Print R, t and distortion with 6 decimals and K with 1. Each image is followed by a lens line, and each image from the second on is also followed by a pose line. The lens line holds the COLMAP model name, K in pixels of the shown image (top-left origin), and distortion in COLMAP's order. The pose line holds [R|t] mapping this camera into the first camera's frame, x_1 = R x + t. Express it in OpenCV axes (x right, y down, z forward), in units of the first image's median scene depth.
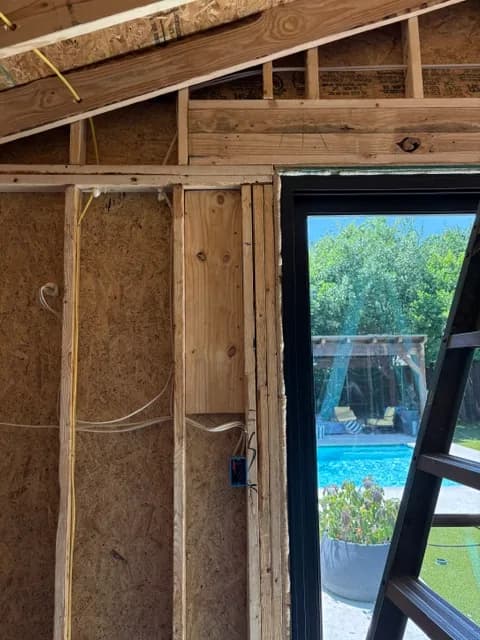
lens RADIAL K [[489.9, 0, 238.8], [0, 489.9, 323.6], [0, 0, 1]] dist [0.071449, -0.075393]
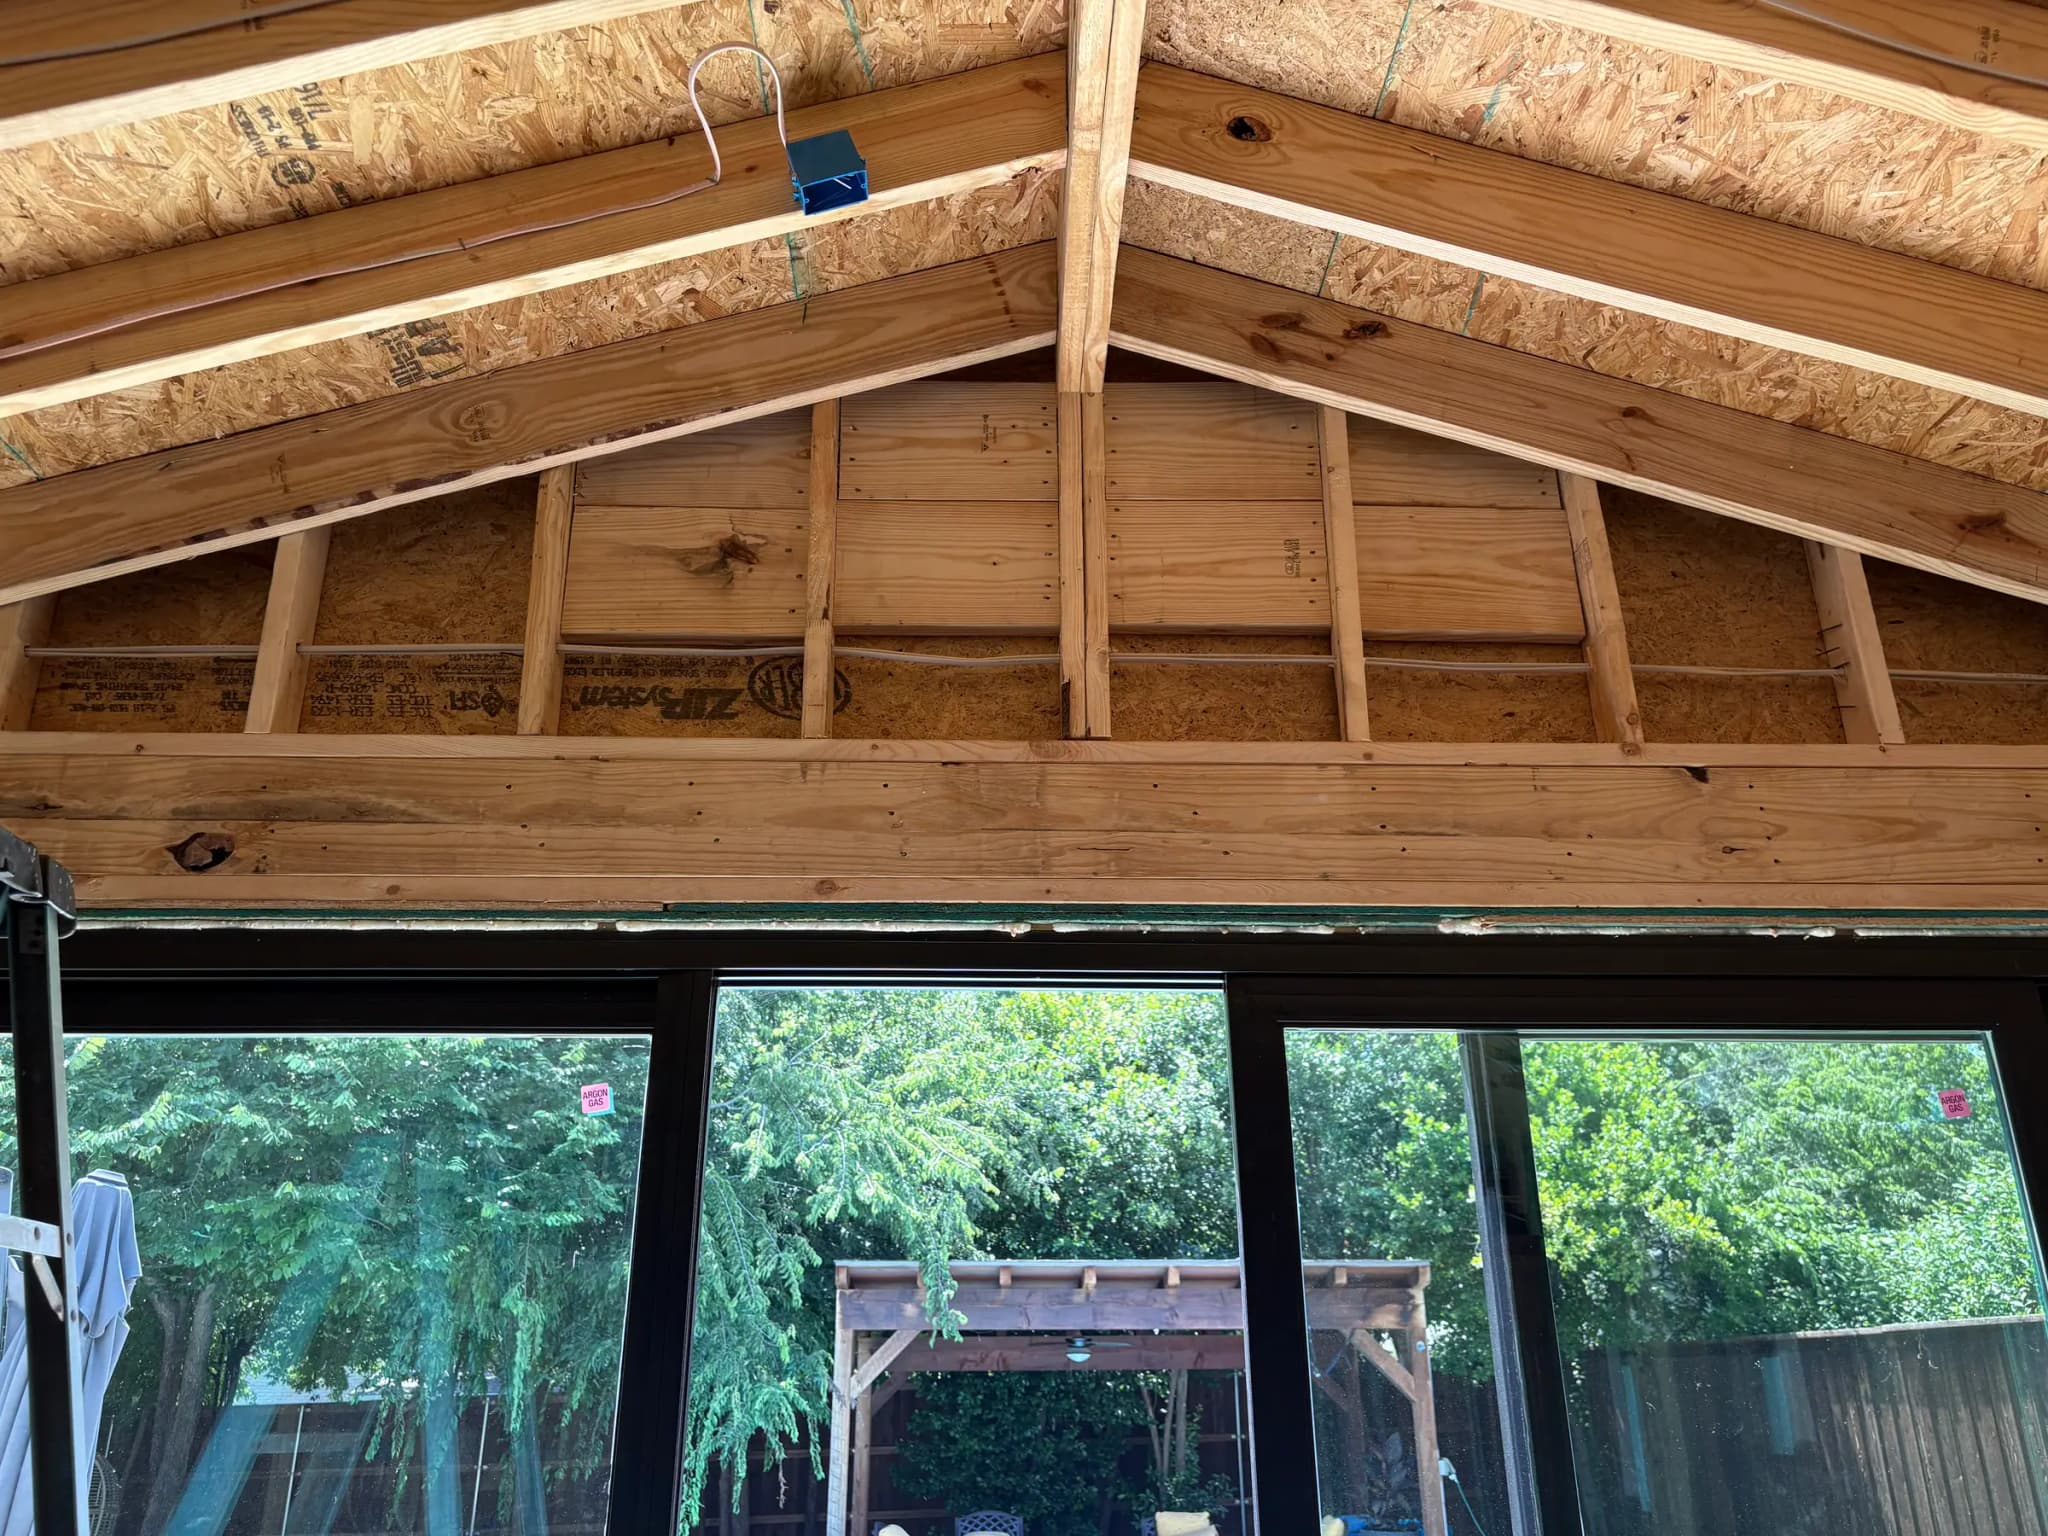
lens RADIAL K [[1567.7, 0, 1024.0], [0, 1567.7, 768.0], [0, 0, 1]] dist [0.071449, -0.075393]
pose [[0.999907, 0.013573, 0.000993, 0.910267], [-0.012854, 0.965891, -0.258628, -0.111628], [-0.004470, 0.258591, 0.965976, -0.173117]]
